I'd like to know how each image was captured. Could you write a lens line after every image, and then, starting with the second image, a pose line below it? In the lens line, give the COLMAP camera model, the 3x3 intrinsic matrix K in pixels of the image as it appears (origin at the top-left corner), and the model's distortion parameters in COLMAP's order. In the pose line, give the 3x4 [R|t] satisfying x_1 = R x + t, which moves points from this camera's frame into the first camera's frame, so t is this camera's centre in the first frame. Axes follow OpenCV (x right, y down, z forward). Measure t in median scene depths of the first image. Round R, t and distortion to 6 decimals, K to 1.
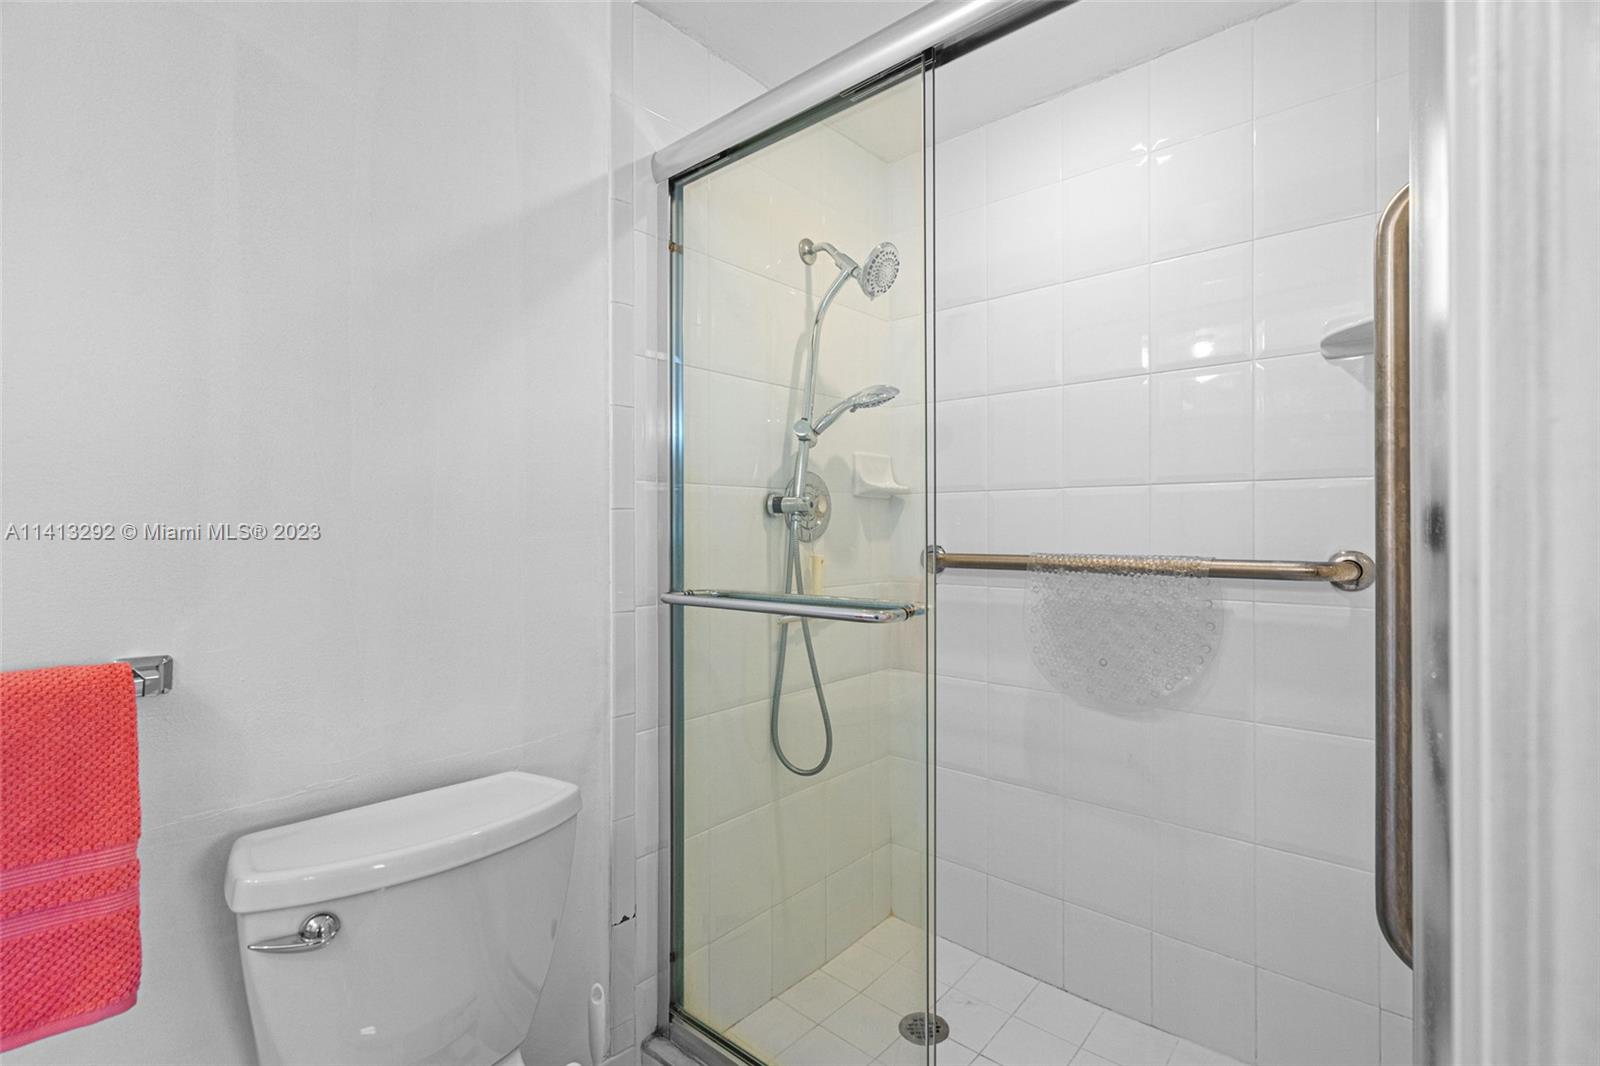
lens RADIAL K [[729.4, 0, 798.1], [0, 729.4, 524.1], [0, 0, 1]] dist [-0.001068, 0.000516]
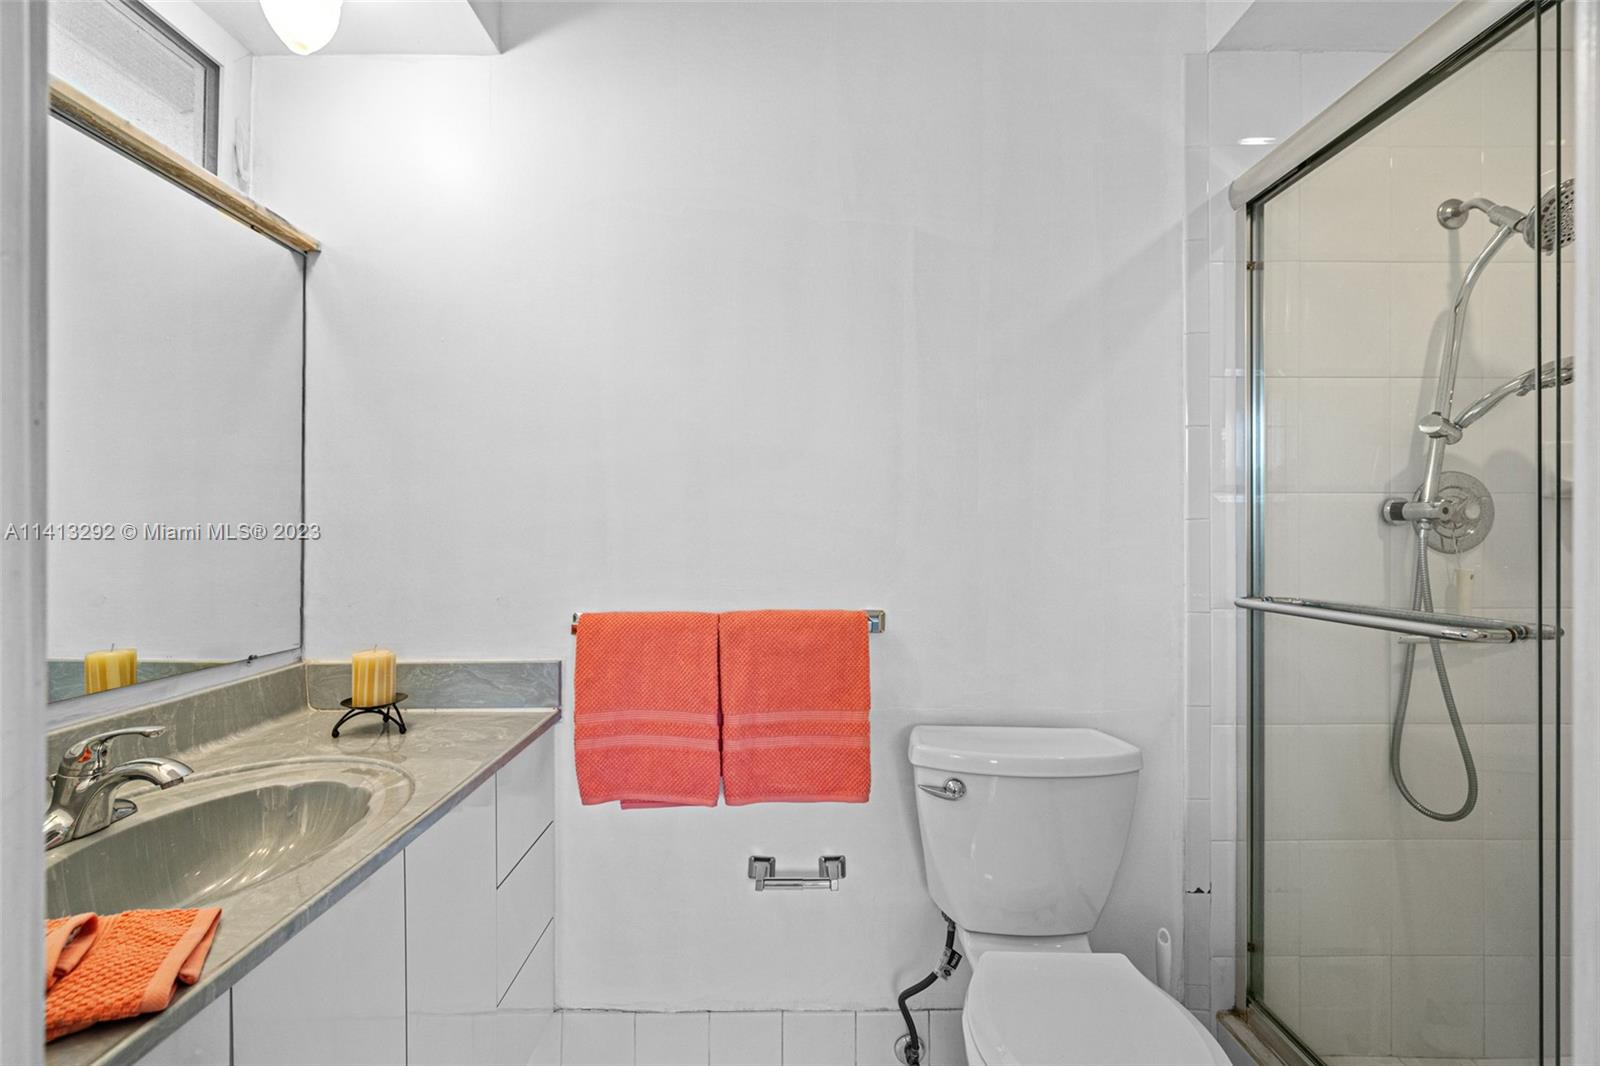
lens RADIAL K [[729.4, 0, 798.1], [0, 729.4, 524.1], [0, 0, 1]] dist [-0.001068, 0.000516]
pose [[0.667871, -0.005733, -0.744255, 0.170305], [0.000031, 0.999971, -0.007675, -0.004063], [0.744277, 0.005103, 0.667851, -0.178639]]
